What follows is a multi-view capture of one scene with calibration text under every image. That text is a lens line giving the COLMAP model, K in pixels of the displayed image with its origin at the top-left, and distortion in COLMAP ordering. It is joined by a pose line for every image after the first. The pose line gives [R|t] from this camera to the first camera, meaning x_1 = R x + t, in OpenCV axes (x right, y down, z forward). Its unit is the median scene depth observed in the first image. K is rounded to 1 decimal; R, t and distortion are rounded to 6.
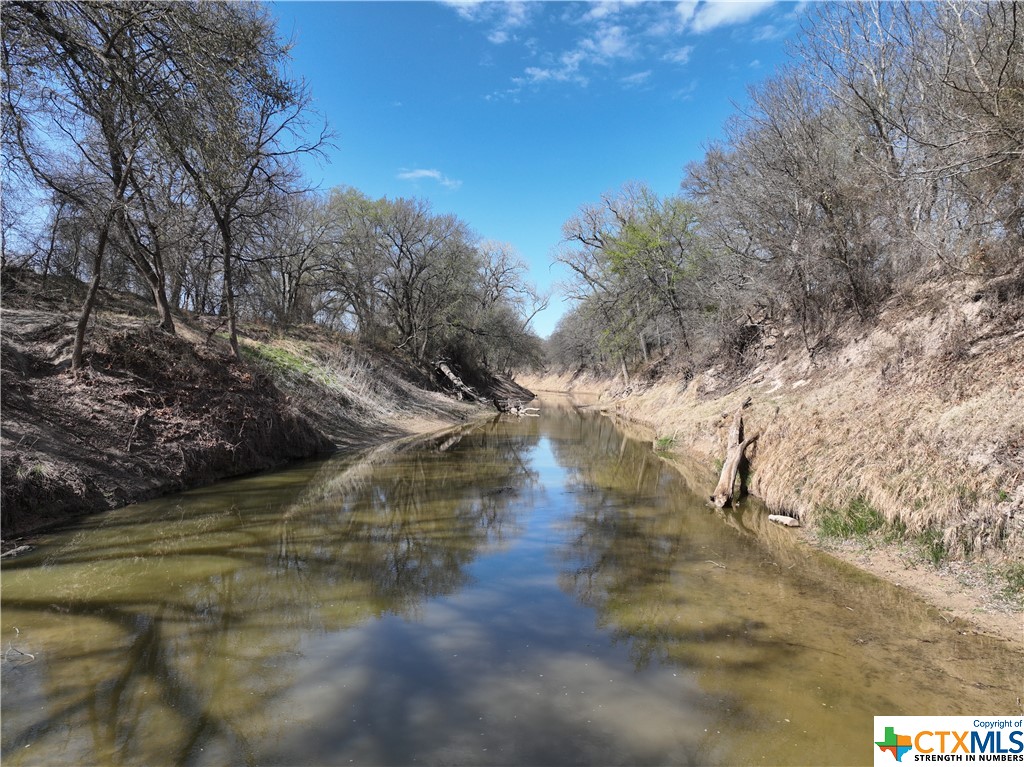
lens RADIAL K [[715.2, 0, 511.5], [0, 715.2, 381.9], [0, 0, 1]] dist [0.003281, 0.000026]
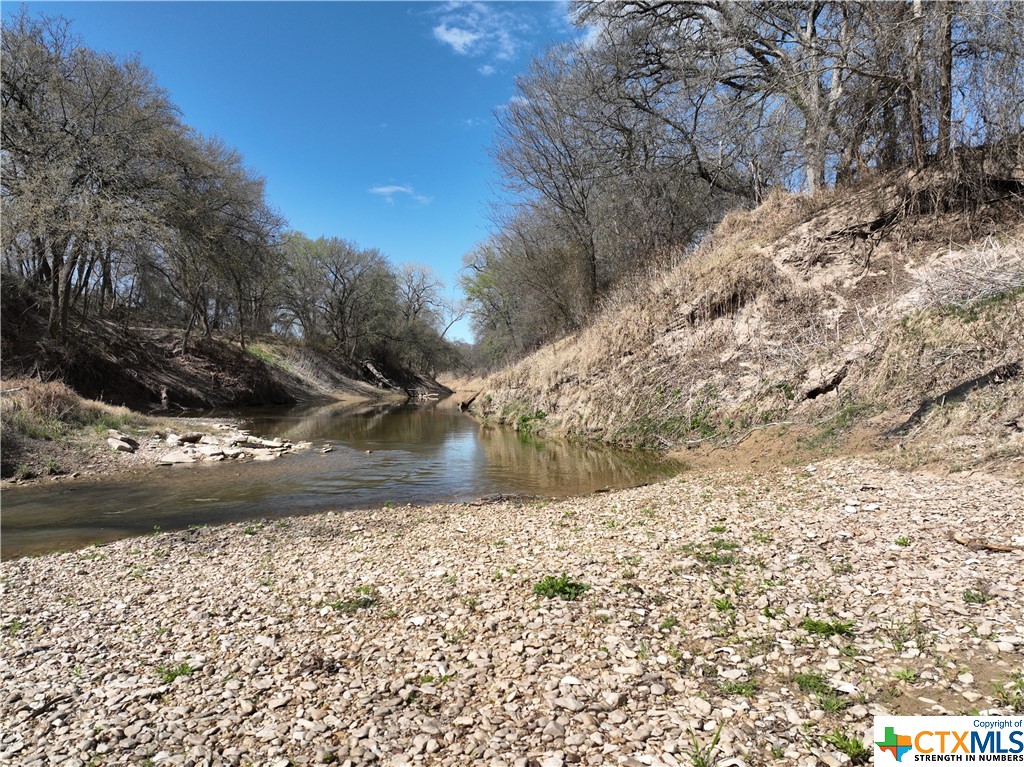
lens RADIAL K [[715.2, 0, 512.7], [0, 715.2, 384.5], [0, 0, 1]] dist [0.003281, 0.000026]
pose [[0.996618, -0.008345, 0.081746, 0.068600], [0.008856, 0.999943, -0.005885, 0.028190], [-0.081693, 0.006589, 0.996636, -0.382276]]
